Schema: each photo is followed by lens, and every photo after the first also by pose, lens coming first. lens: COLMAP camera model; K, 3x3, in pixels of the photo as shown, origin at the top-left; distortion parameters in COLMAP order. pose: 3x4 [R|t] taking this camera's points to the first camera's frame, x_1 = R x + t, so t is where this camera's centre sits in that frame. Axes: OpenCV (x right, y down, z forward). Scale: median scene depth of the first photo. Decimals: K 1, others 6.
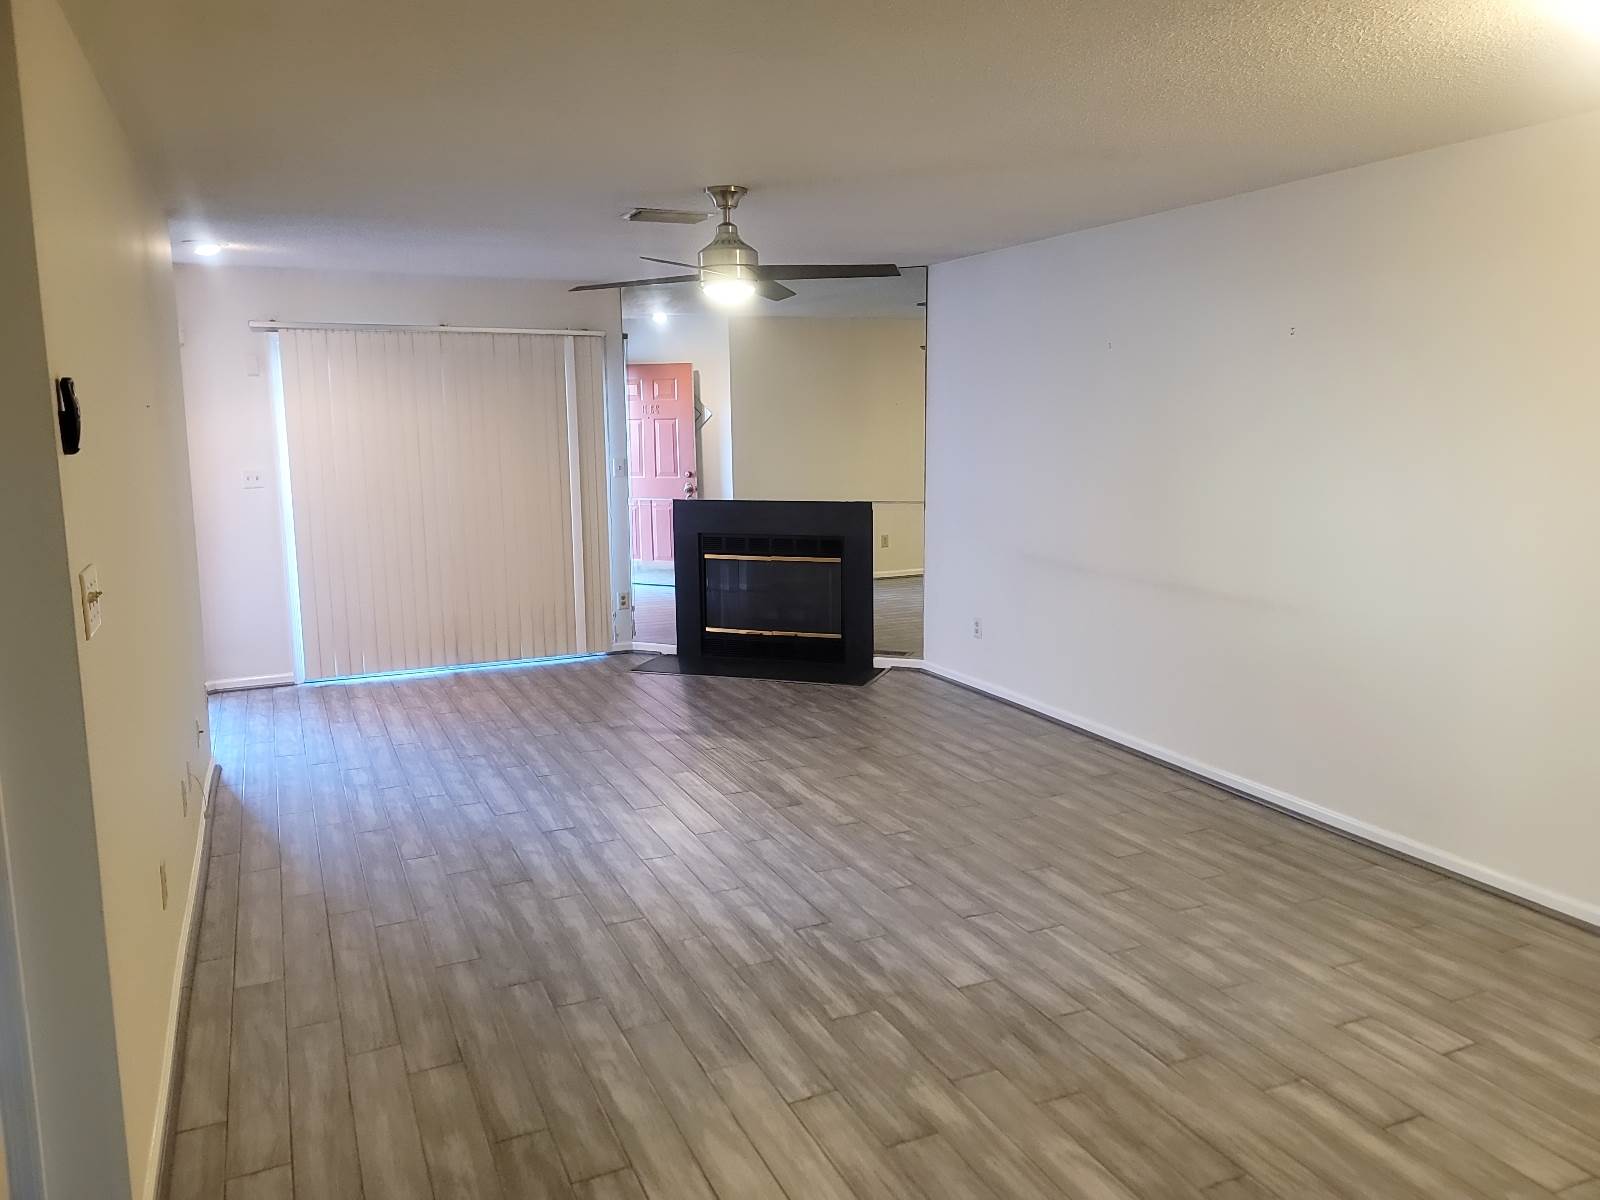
lens RADIAL K [[1154.5, 0, 809.9], [0, 1154.5, 606.0], [0, 0, 1]] dist [0.076163, -0.046725]
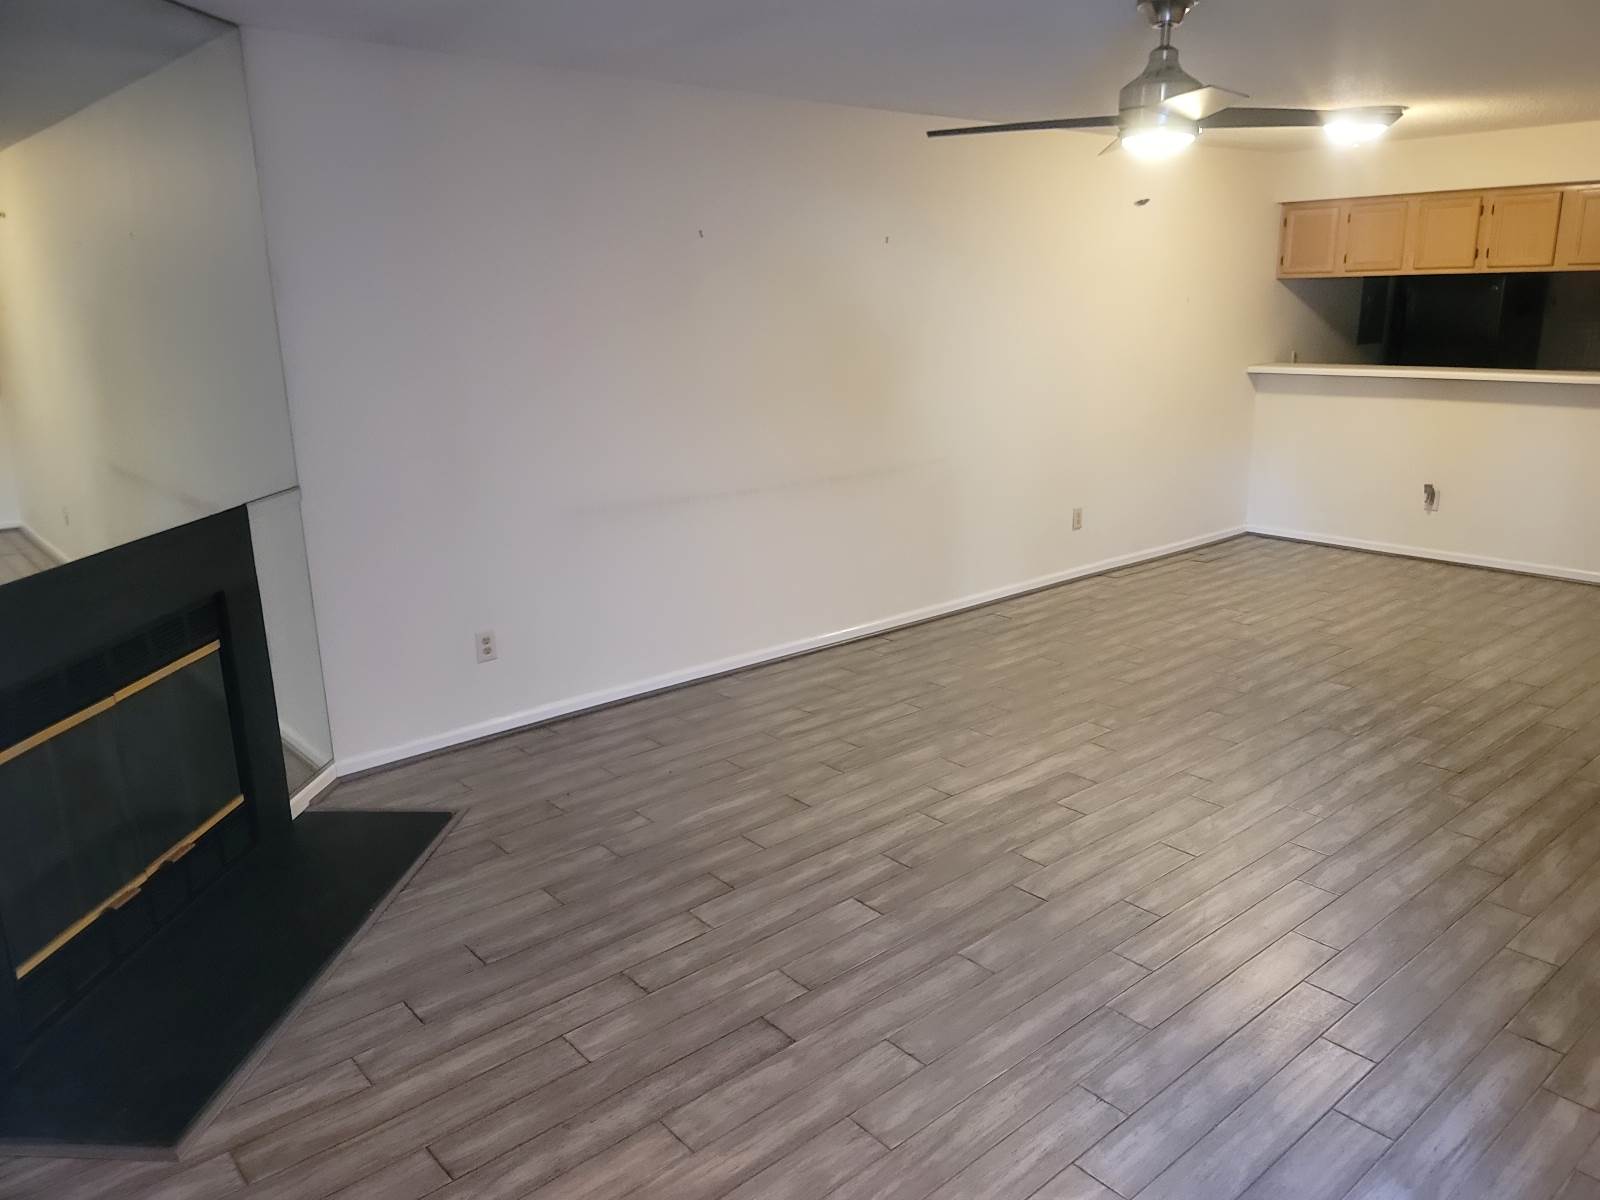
lens RADIAL K [[1162.5, 0, 820.1], [0, 1162.5, 604.2], [0, 0, 1]] dist [0.064409, -0.048201]
pose [[-0.277149, -0.236002, 0.931392, -0.797534], [0.175741, 0.940561, 0.290620, -0.249261], [-0.944618, 0.244229, -0.219201, 1.459673]]
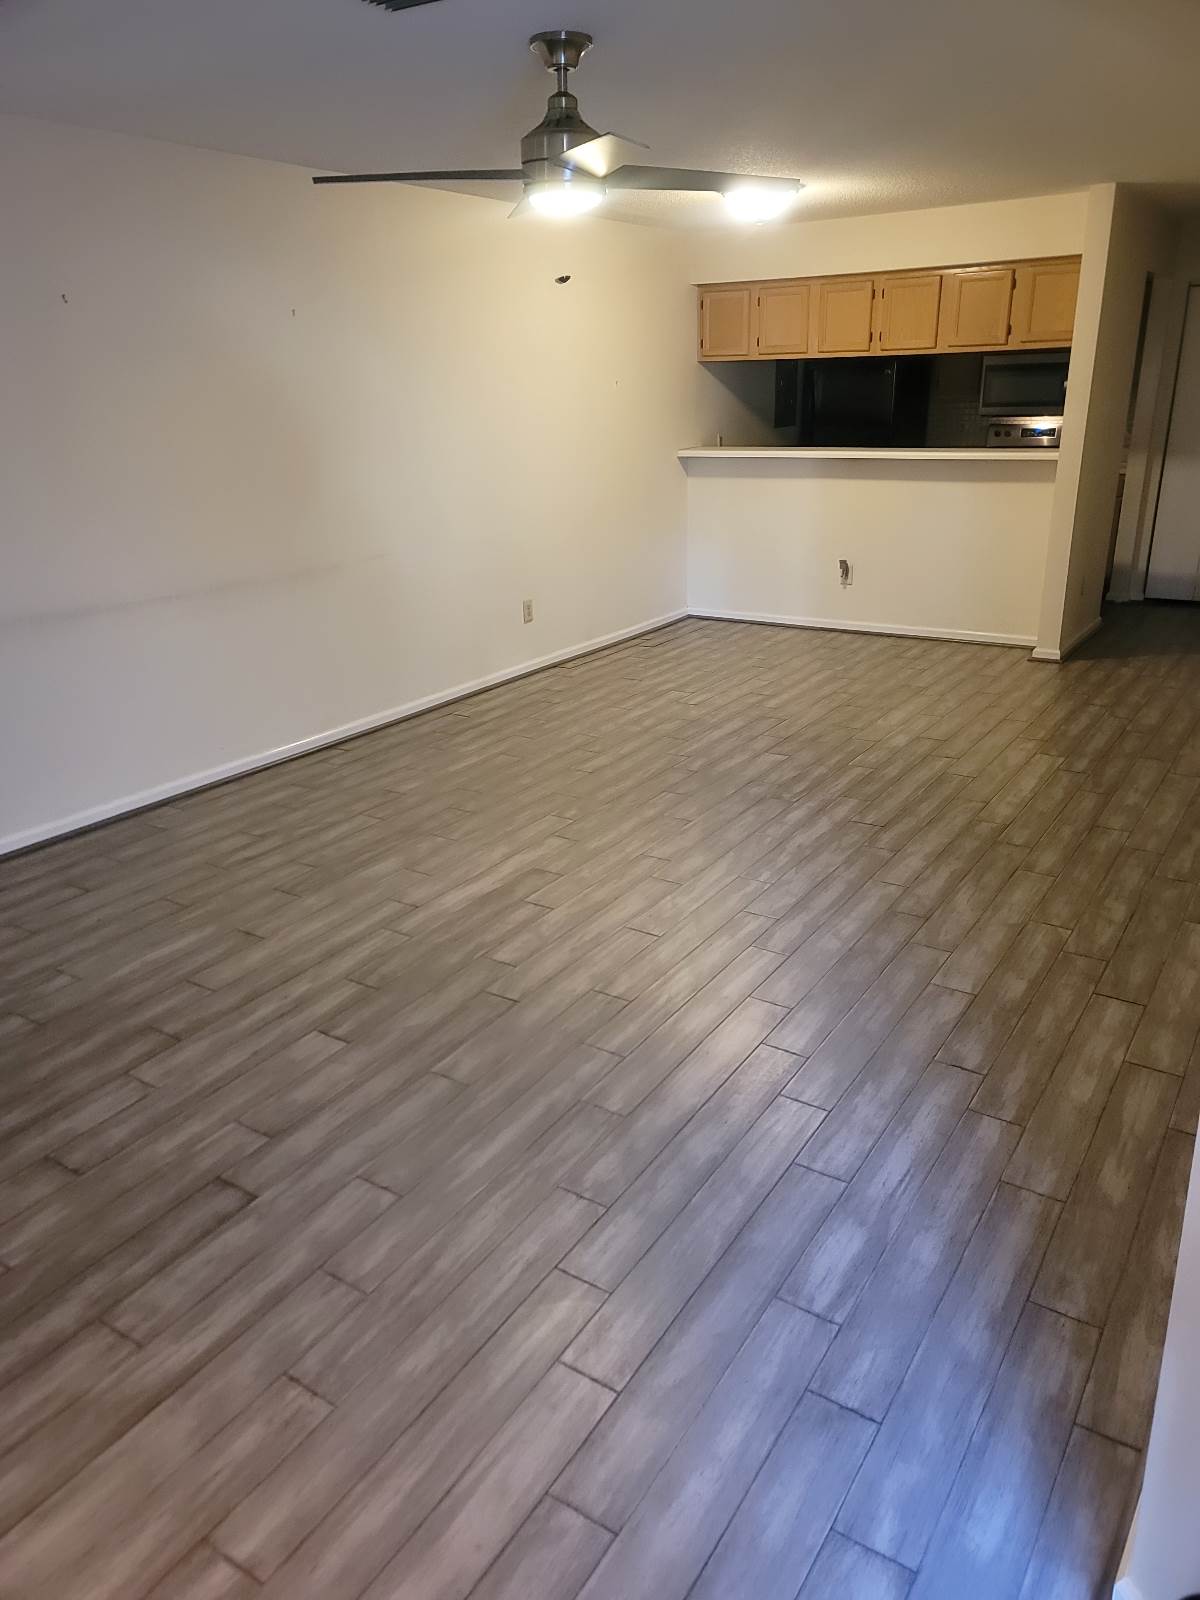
lens RADIAL K [[1154.5, 0, 600.0], [0, 1154.5, 800.0], [0, 0, 1]] dist [0.076163, -0.046725]
pose [[-0.528802, -0.271278, 0.804224, -0.764231], [0.166276, 0.896072, 0.411592, -0.233463], [-0.832298, 0.351374, -0.428738, 1.430262]]
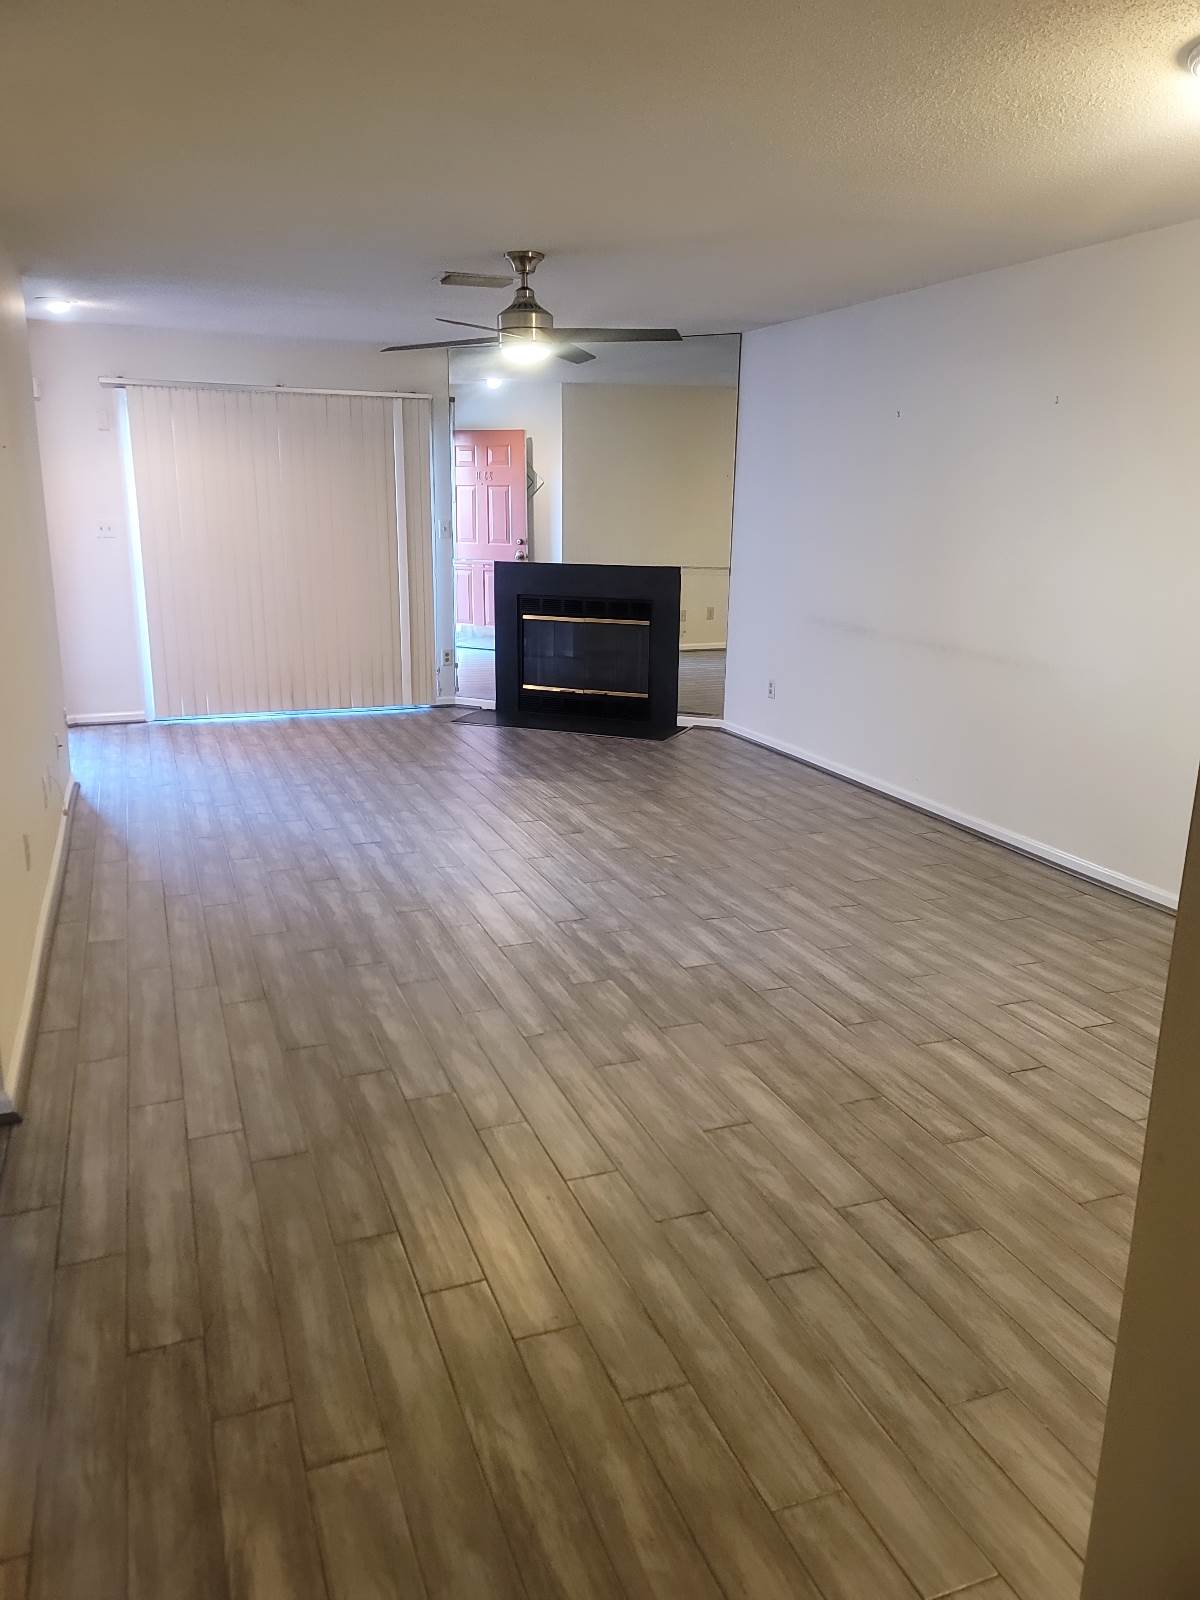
lens RADIAL K [[1154.5, 0, 600.0], [0, 1154.5, 800.0], [0, 0, 1]] dist [0.076163, -0.046725]
pose [[0.997943, 0.035316, -0.053508, 0.073431], [-0.030125, 0.995031, 0.094902, 0.037439], [0.056594, -0.093095, 0.994048, -0.114408]]
